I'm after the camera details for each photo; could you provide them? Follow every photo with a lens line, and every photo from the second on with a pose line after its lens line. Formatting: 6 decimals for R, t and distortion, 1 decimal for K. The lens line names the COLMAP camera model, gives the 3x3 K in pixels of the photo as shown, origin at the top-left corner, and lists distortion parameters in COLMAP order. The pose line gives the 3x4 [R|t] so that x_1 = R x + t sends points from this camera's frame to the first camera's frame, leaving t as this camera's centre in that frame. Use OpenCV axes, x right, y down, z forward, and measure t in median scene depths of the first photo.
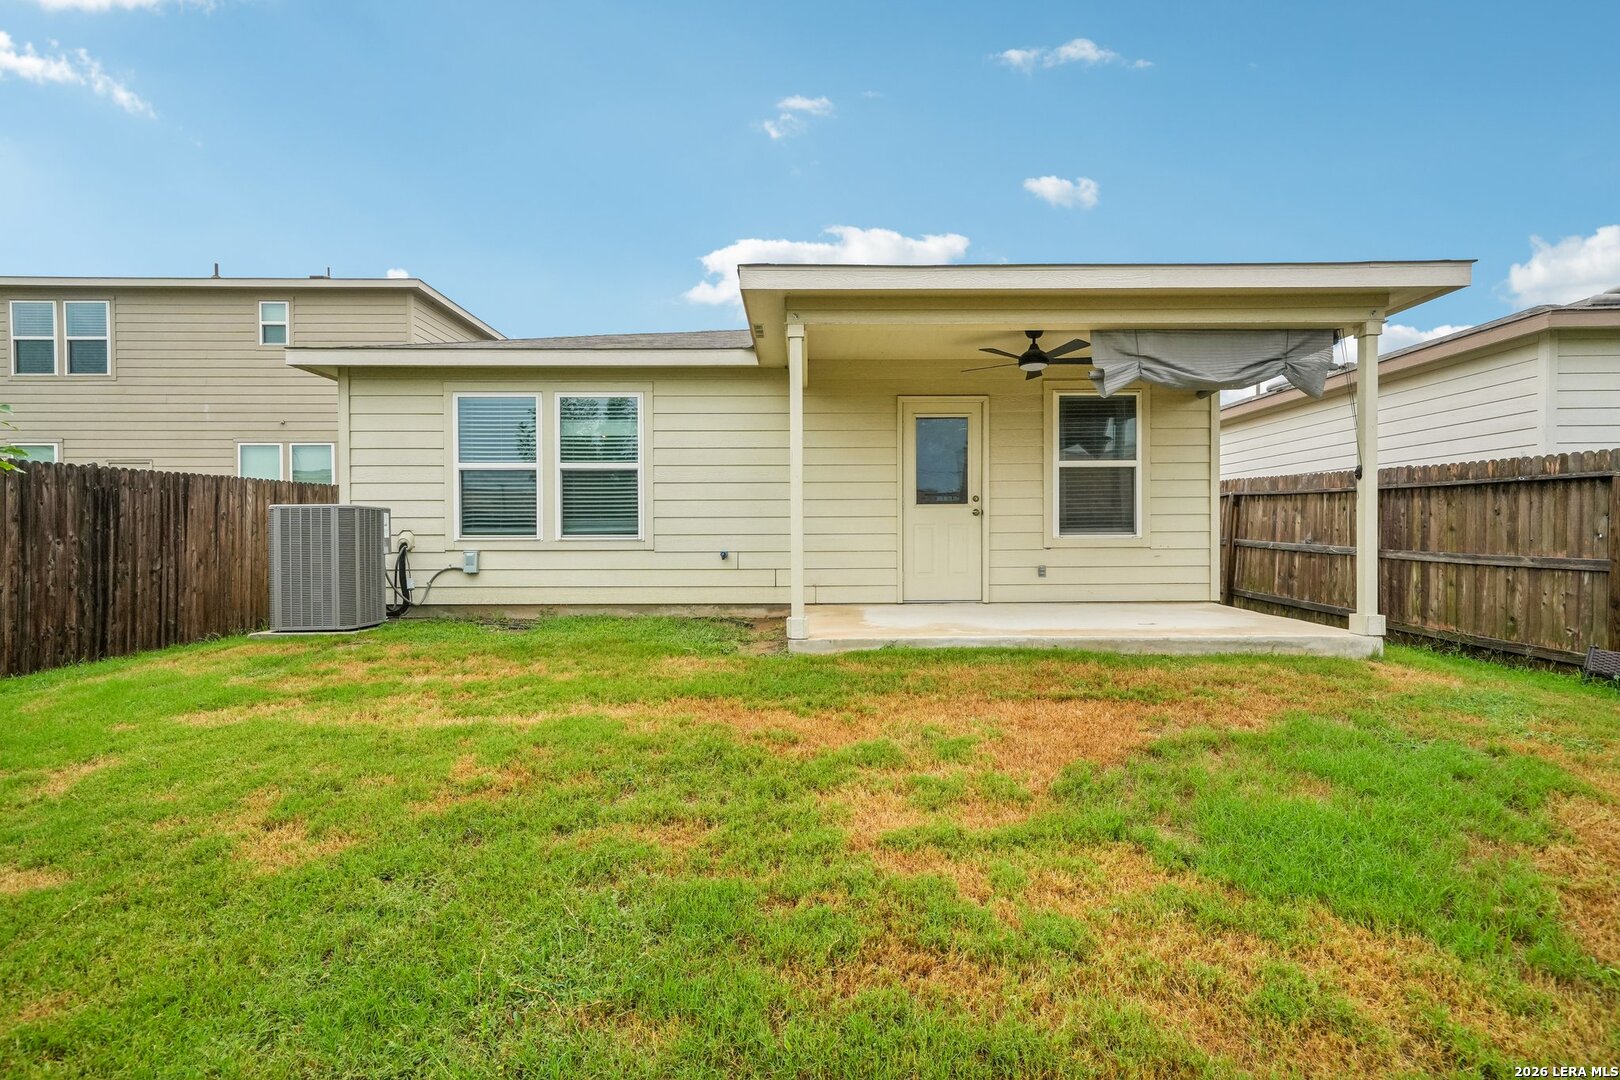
lens RADIAL K [[675.8, 0, 809.0], [0, 675.8, 544.3], [0, 0, 1]] dist [0.001917, 0.000238]
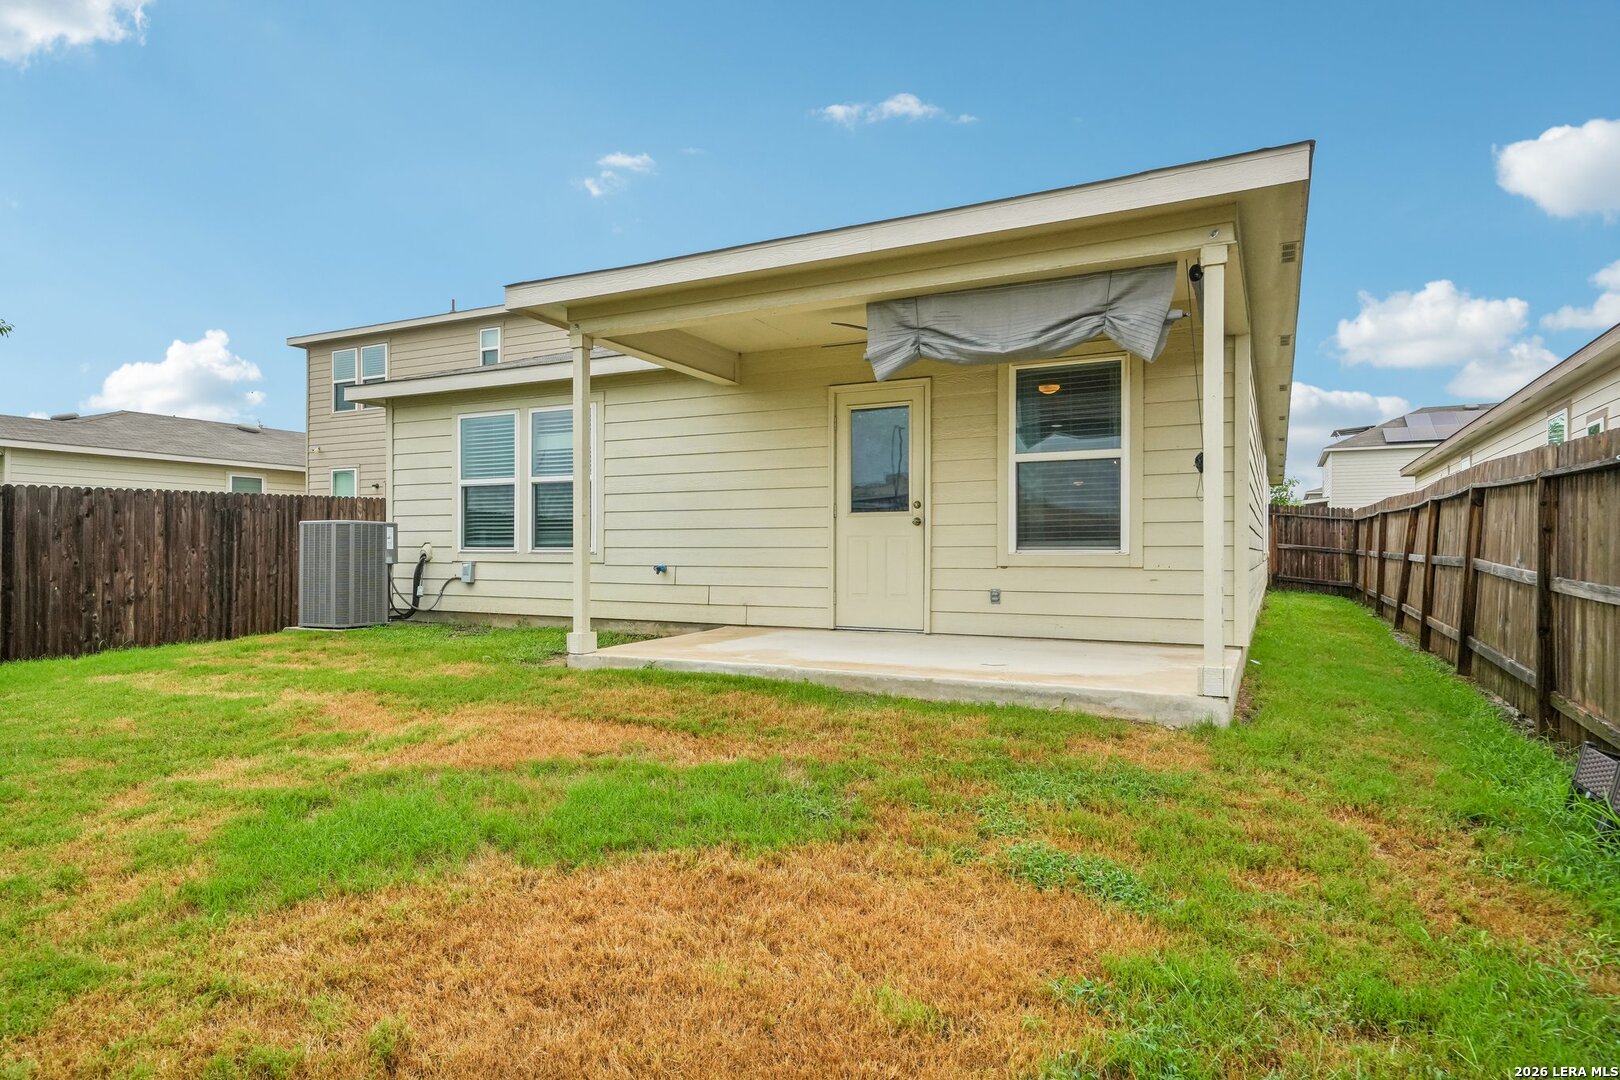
lens RADIAL K [[874.7, 0, 839.0], [0, 874.7, 546.3], [0, 0, 1]] dist [0.003818, 0.000597]
pose [[0.897782, 0.003185, -0.440429, 0.634452], [-0.010523, 0.999844, -0.014220, -0.001537], [0.440315, 0.017401, 0.897675, 0.016501]]
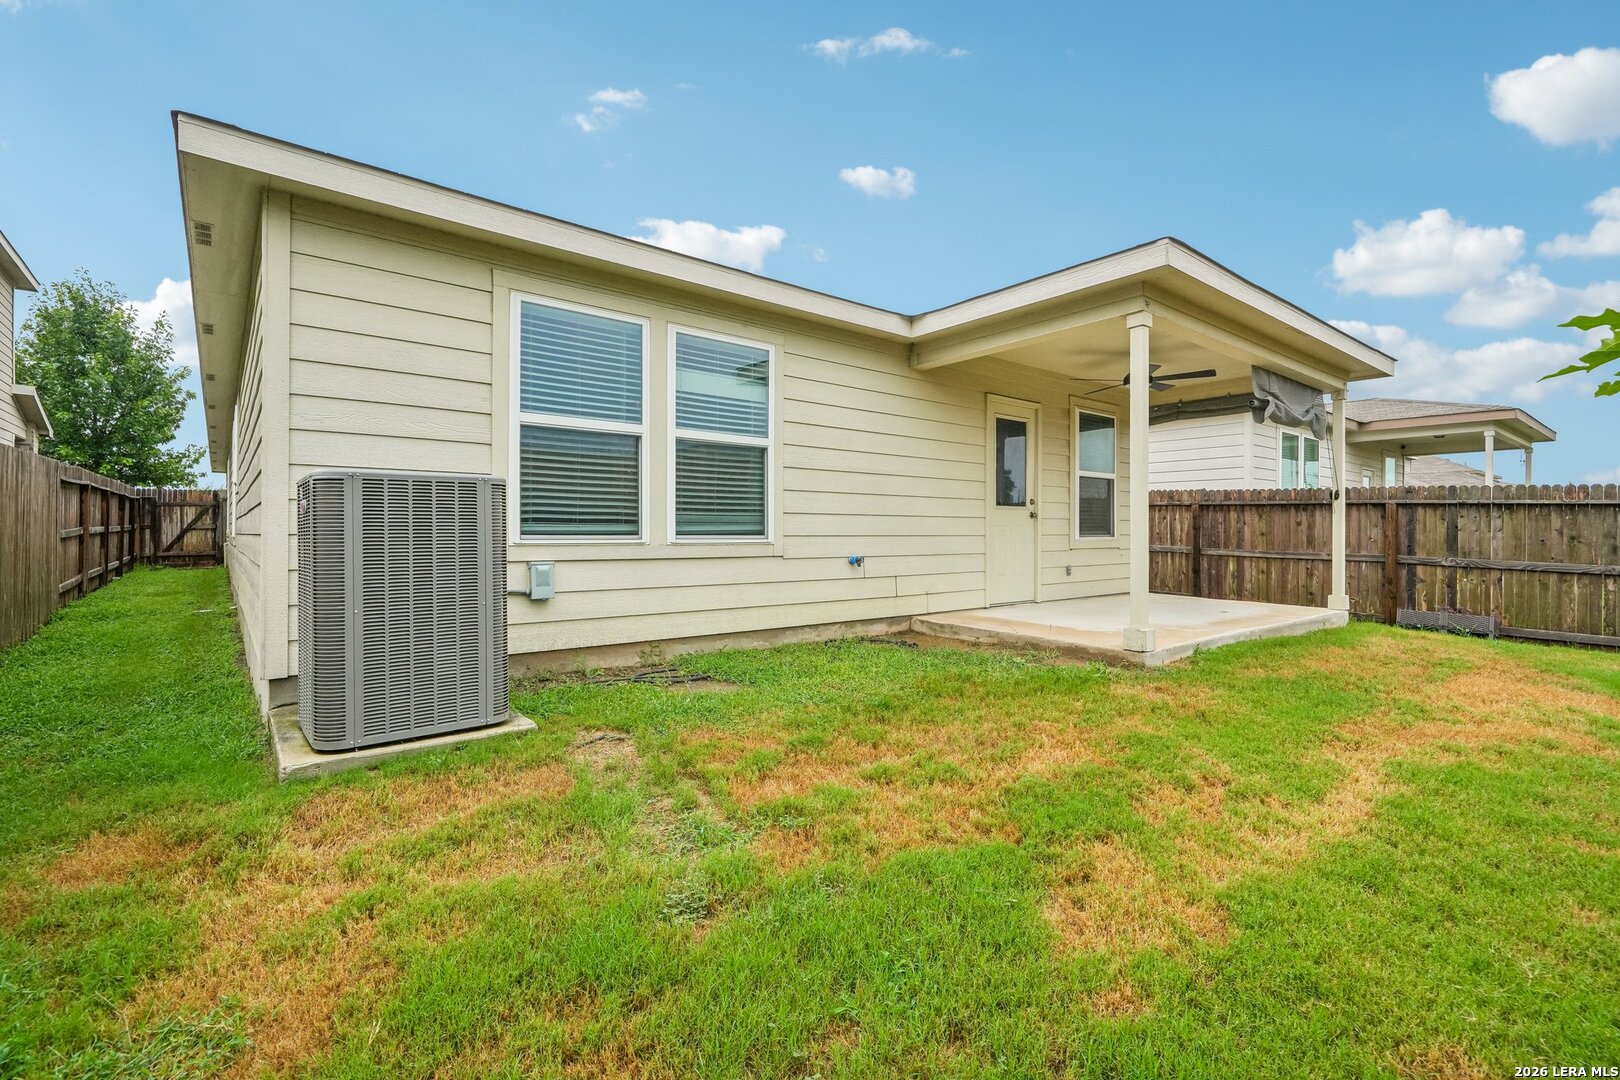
lens RADIAL K [[706.7, 0, 807.9], [0, 706.7, 546.4], [0, 0, 1]] dist [0.002326, 0.000328]
pose [[0.789683, -0.005762, 0.613488, -0.696757], [0.002300, 0.999977, 0.006432, -0.007471], [-0.613510, -0.003669, 0.789678, 0.362154]]
